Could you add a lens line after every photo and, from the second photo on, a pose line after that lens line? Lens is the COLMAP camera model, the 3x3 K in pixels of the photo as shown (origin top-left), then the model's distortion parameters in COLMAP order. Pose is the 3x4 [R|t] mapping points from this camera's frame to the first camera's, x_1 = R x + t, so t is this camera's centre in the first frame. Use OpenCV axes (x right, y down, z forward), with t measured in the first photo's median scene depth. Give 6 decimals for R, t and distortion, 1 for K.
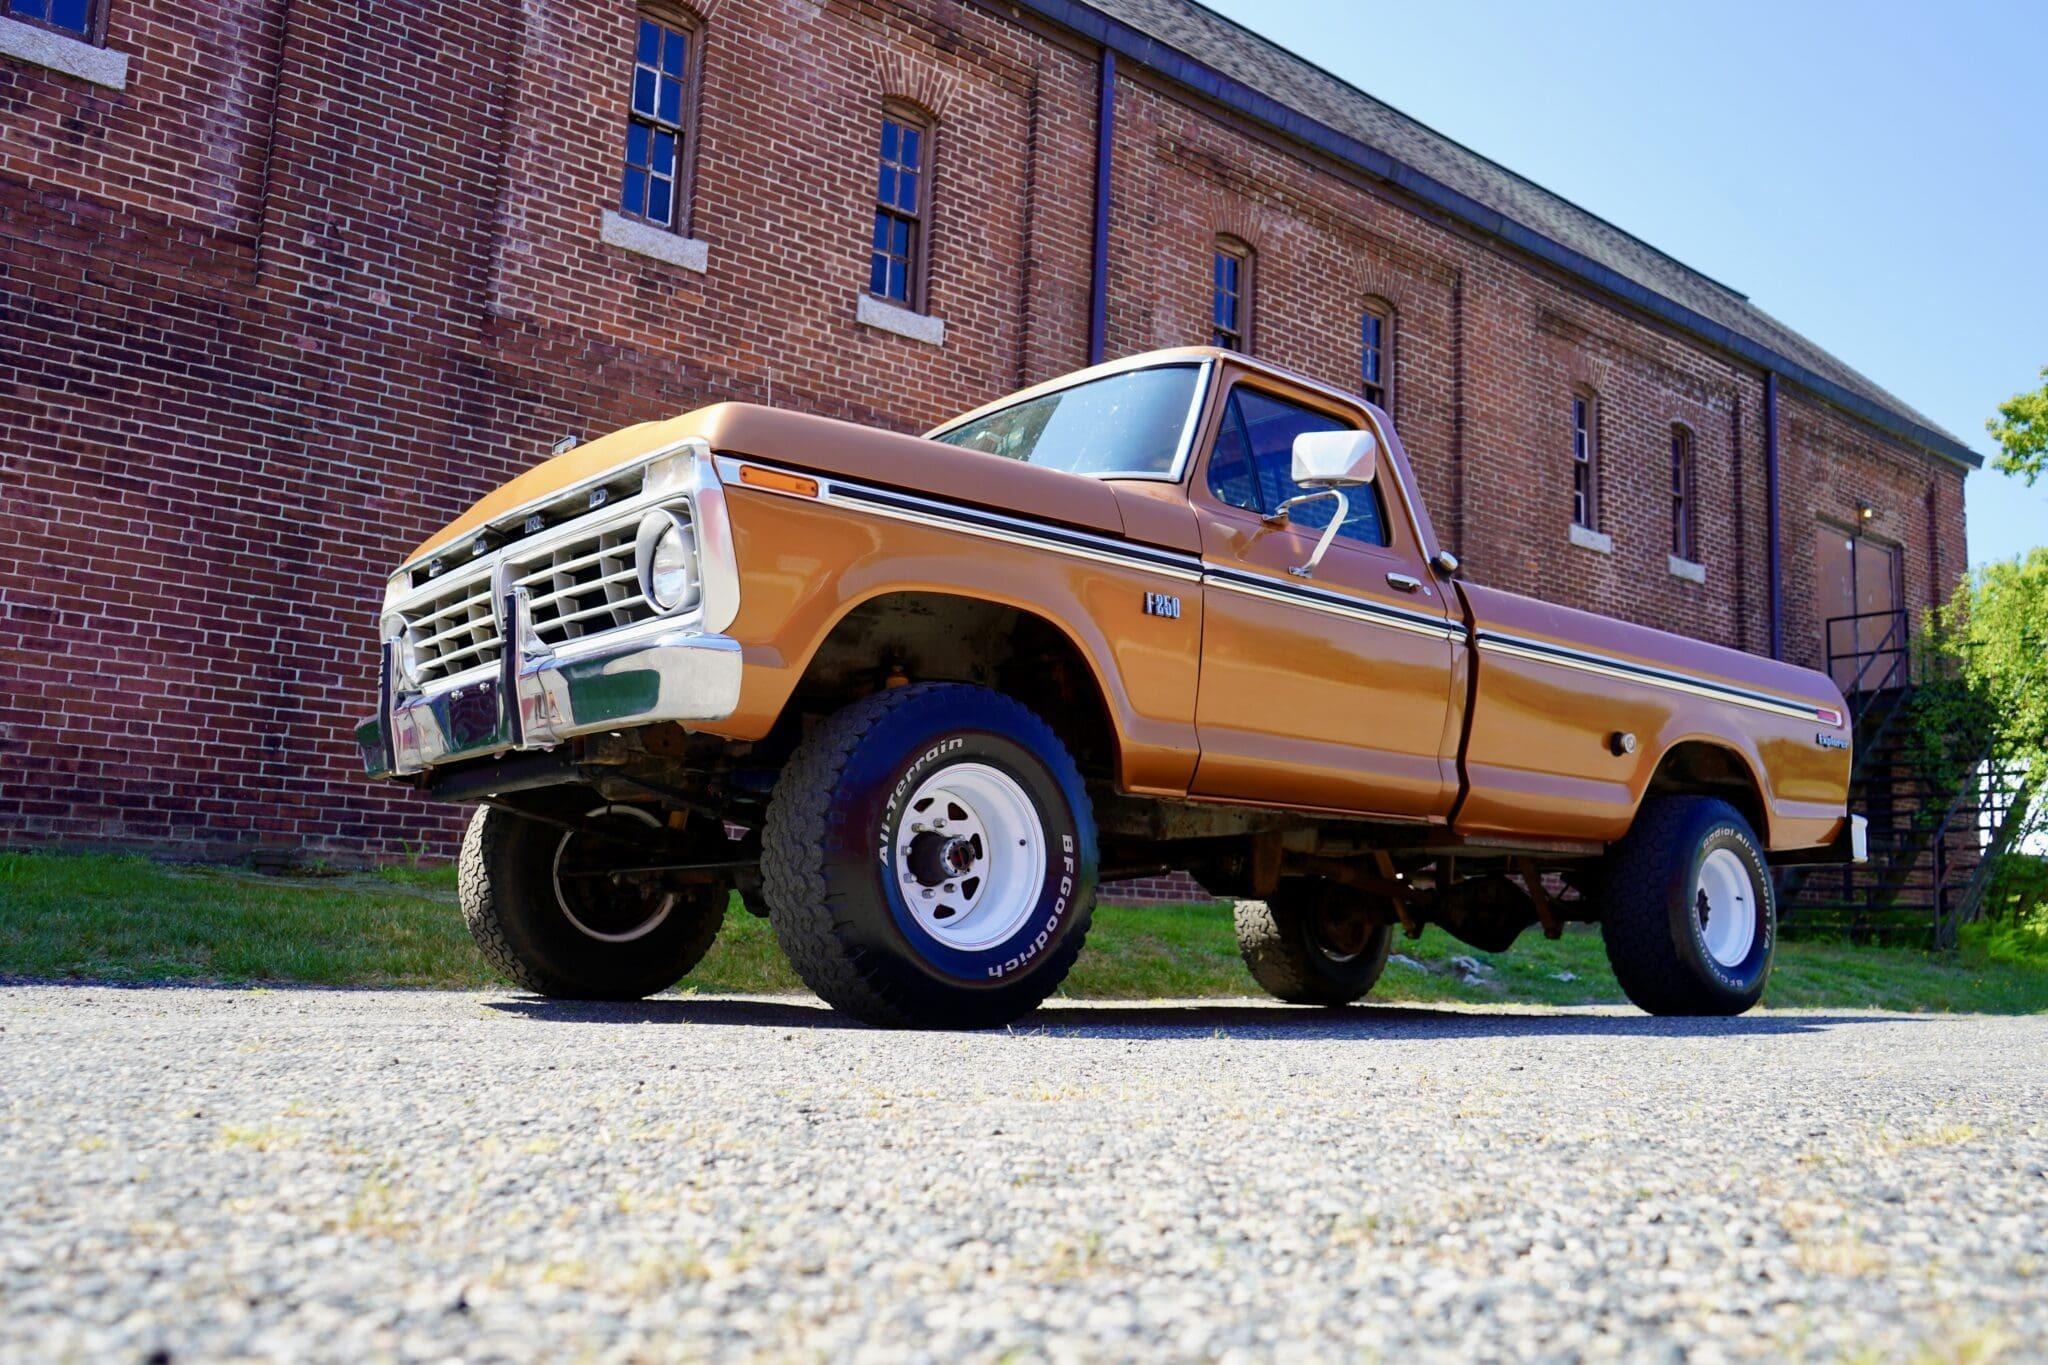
lens RADIAL K [[1656.9, 0, 1048.9], [0, 1656.9, 680.9], [0, 0, 1]] dist [-0.021434, 0.016559]
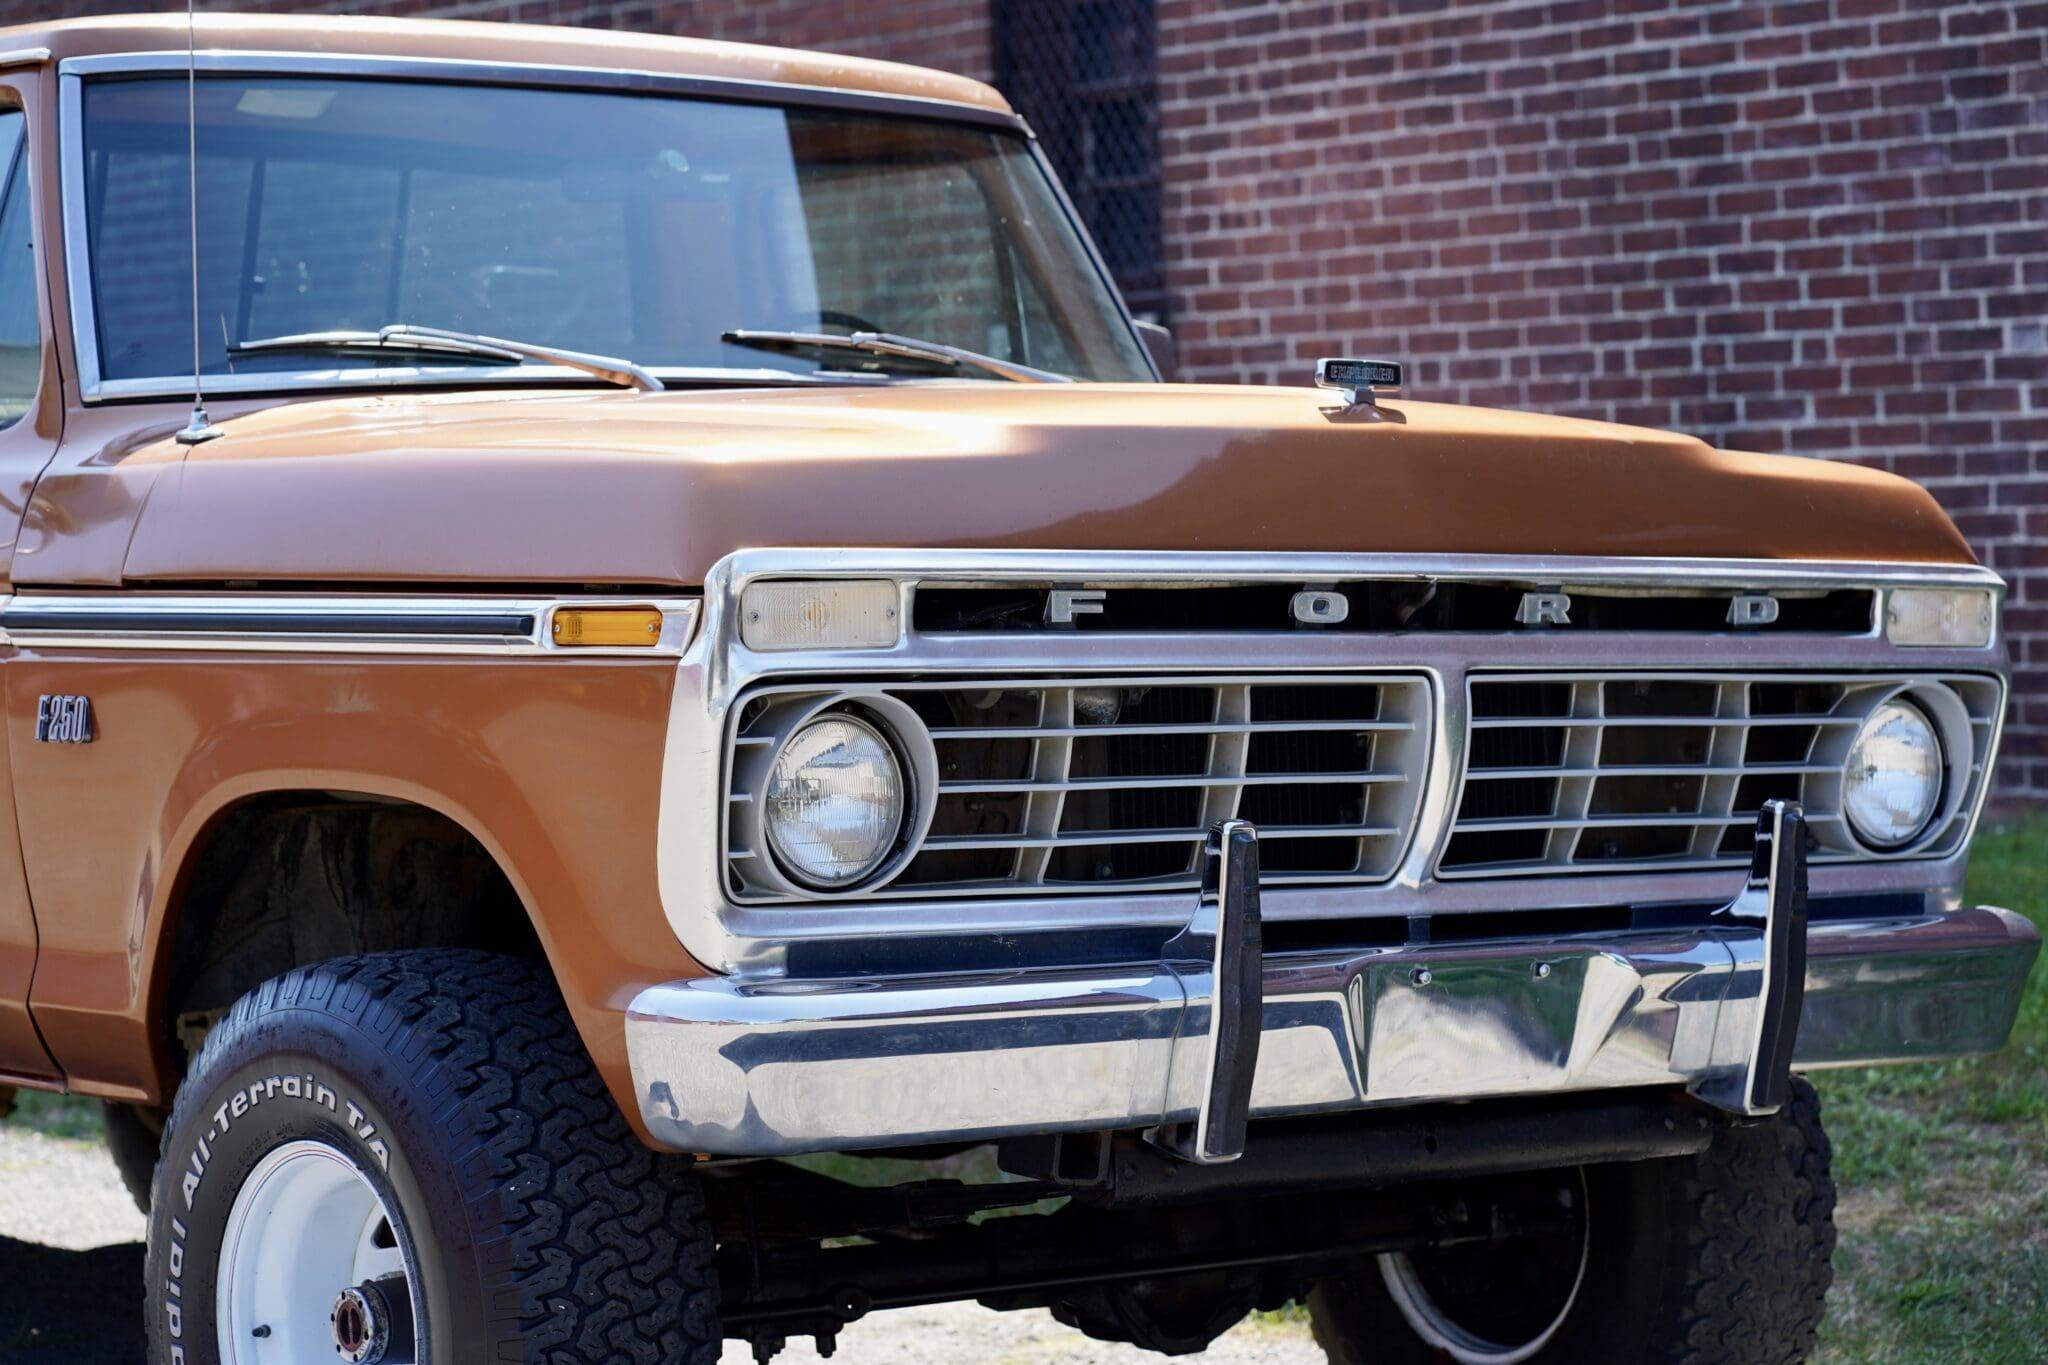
lens RADIAL K [[5300.2, 0, 972.4], [0, 5300.2, 693.1], [0, 0, 1]] dist [-0.000182, 0.000000]
pose [[-0.017867, 0.002512, -0.999837, 0.985910], [0.192162, 0.981363, -0.000968, 0.033081], [0.981201, -0.192148, -0.018017, 0.788631]]
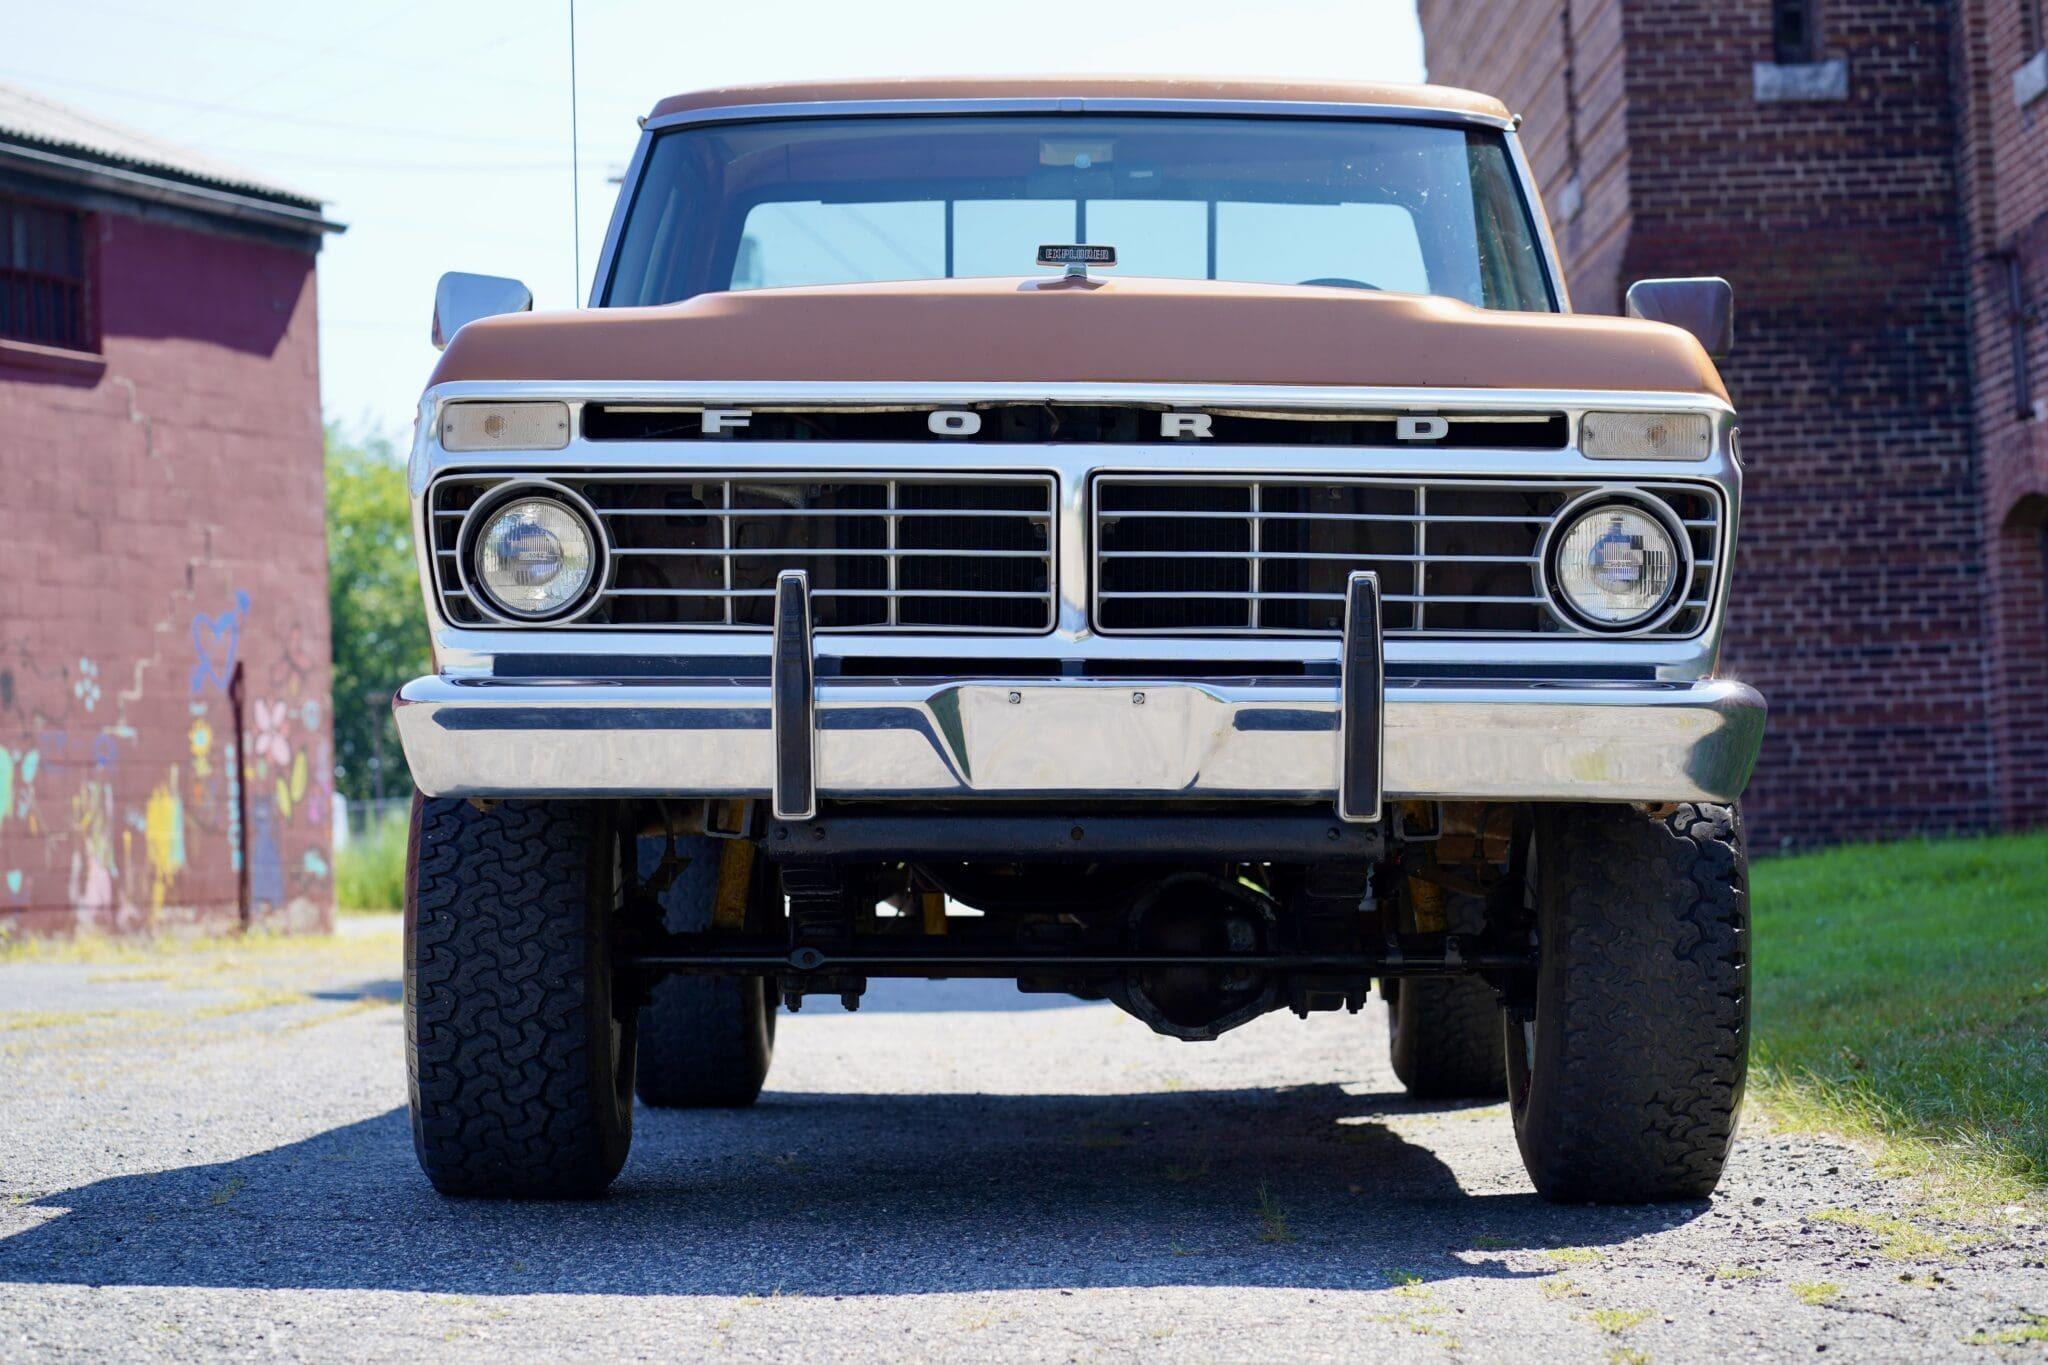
lens RADIAL K [[4920.1, 0, 868.4], [0, 4920.1, 674.8], [0, 0, 1]] dist [-0.044104, 0.000000]
pose [[-0.661417, -0.045706, -0.748625, 0.948890], [0.126930, 0.976923, -0.171788, 0.209233], [0.739200, -0.208646, -0.640352, 1.323660]]
